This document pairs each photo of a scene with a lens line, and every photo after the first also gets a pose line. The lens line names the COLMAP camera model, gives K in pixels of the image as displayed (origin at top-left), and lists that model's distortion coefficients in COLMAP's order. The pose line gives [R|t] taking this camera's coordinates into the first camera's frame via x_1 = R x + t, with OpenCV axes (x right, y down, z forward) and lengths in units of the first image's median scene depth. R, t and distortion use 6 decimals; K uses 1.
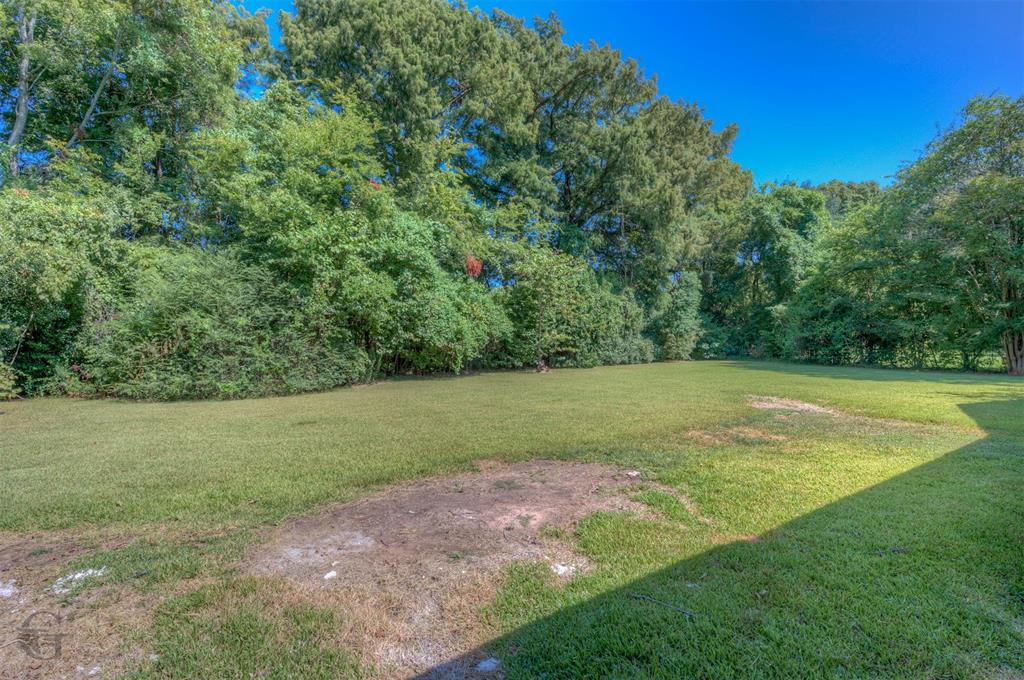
lens RADIAL K [[468.2, 0, 510.7], [0, 468.2, 342.2], [0, 0, 1]] dist [-0.016283, -0.002000]
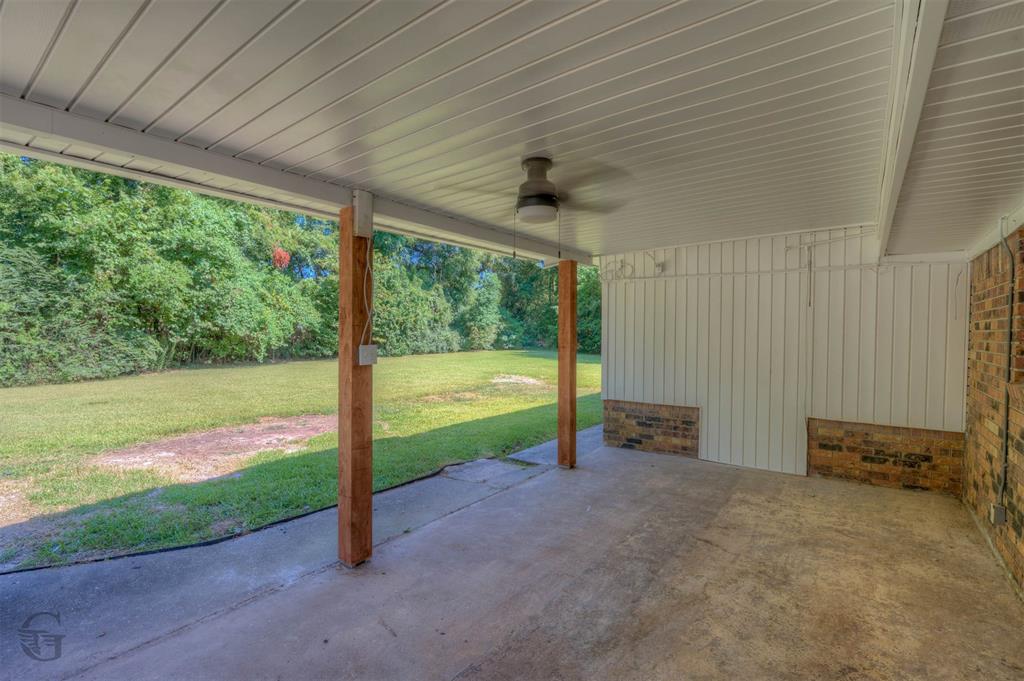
lens RADIAL K [[468.2, 0, 515.4], [0, 468.2, 344.6], [0, 0, 1]] dist [-0.016283, -0.002000]
pose [[0.933511, 0.004978, 0.358513, 0.044272], [-0.013700, 0.999669, 0.021792, -0.001284], [-0.358286, -0.025255, 0.933270, -0.174471]]
